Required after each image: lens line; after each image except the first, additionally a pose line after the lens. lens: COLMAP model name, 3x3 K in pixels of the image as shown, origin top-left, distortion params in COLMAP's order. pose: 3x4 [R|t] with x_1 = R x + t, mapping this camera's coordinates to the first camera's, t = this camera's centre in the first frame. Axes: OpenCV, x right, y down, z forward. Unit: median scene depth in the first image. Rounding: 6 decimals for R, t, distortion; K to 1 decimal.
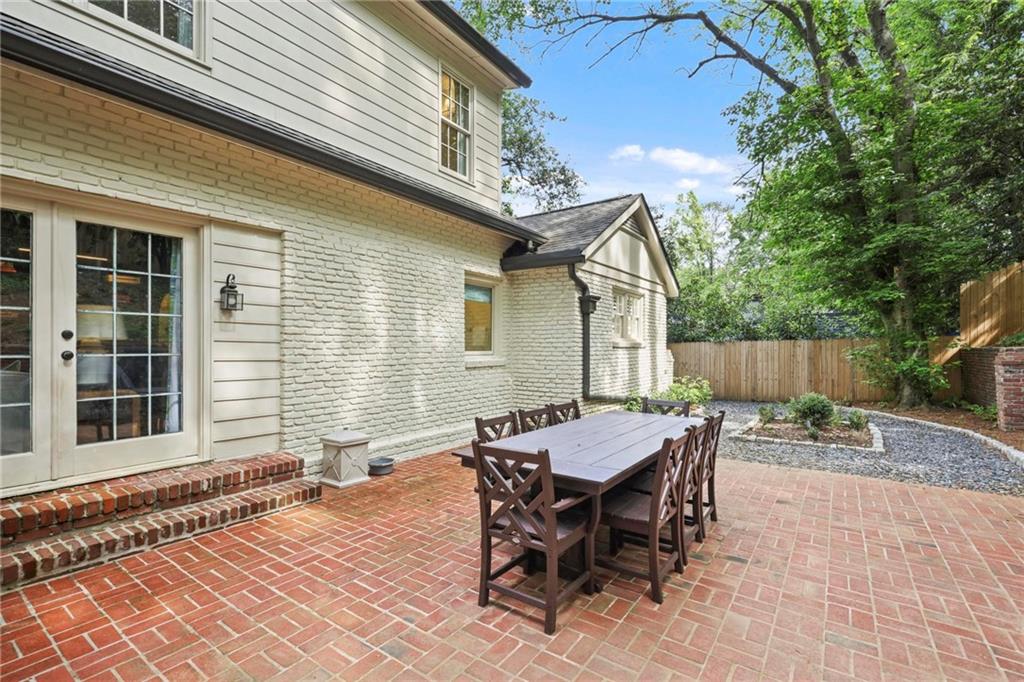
lens RADIAL K [[464.1, 0, 516.2], [0, 464.1, 350.0], [0, 0, 1]] dist [-0.000636, -0.000116]
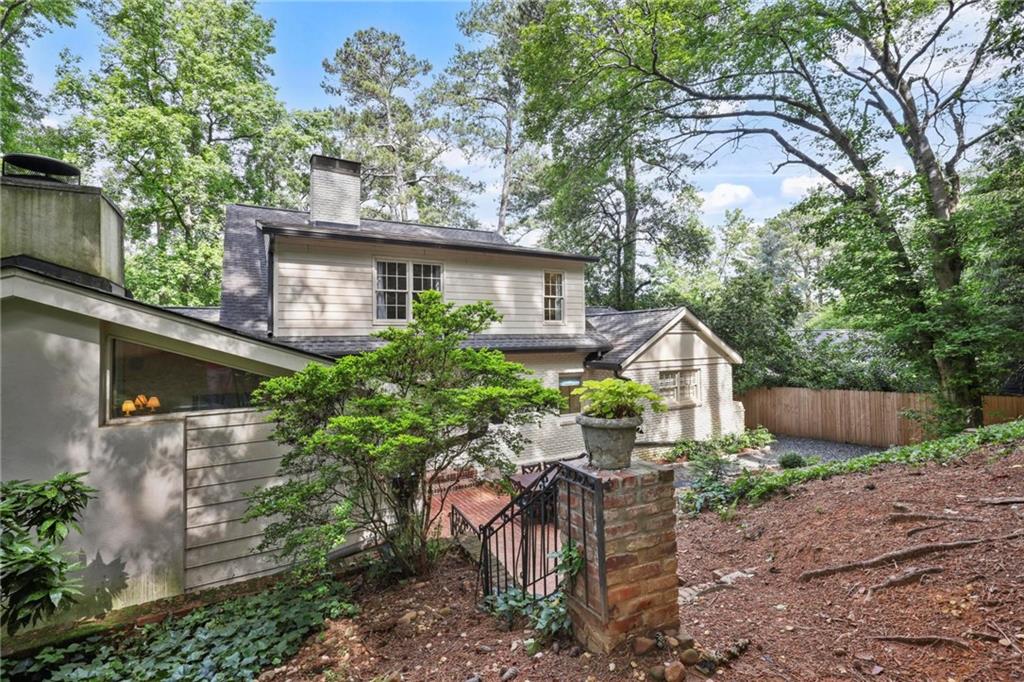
lens RADIAL K [[464.1, 0, 509.5], [0, 464.1, 336.3], [0, 0, 1]] dist [-0.000636, -0.000116]
pose [[0.897221, -0.023961, -0.440931, 0.499833], [0.017091, 0.999663, -0.019546, -0.264985], [0.441251, 0.010001, 0.897328, -0.730016]]
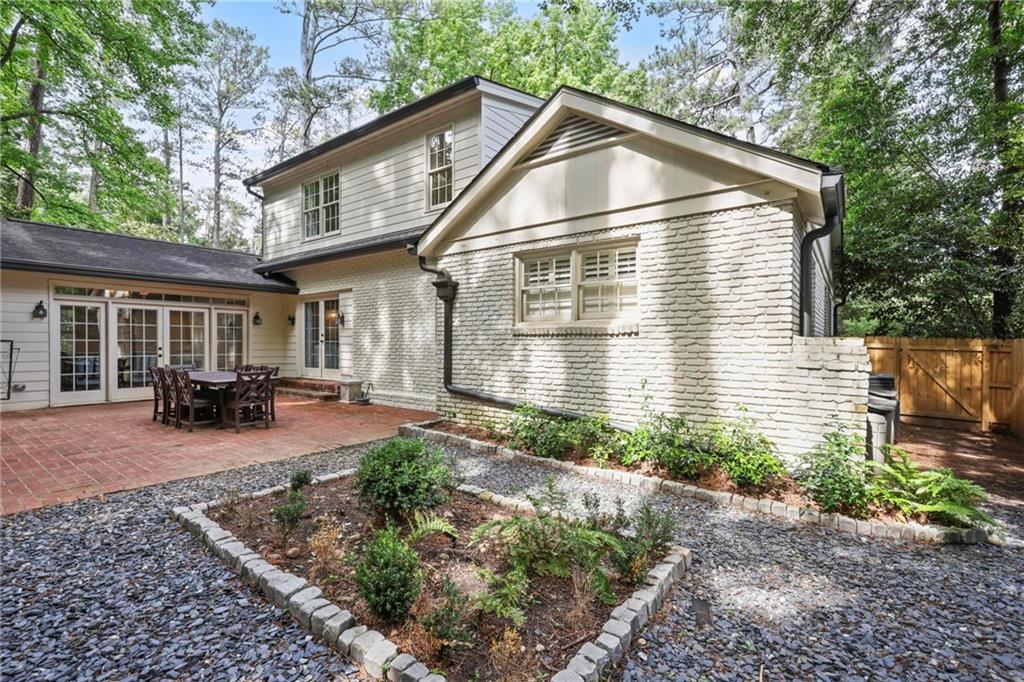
lens RADIAL K [[464.1, 0, 506.4], [0, 464.1, 341.6], [0, 0, 1]] dist [-0.000636, -0.000116]
pose [[-0.038734, -0.002180, -0.999247, 1.076860], [-0.000807, 0.999997, -0.002150, 0.008685], [0.999249, 0.000723, -0.038736, 1.133158]]
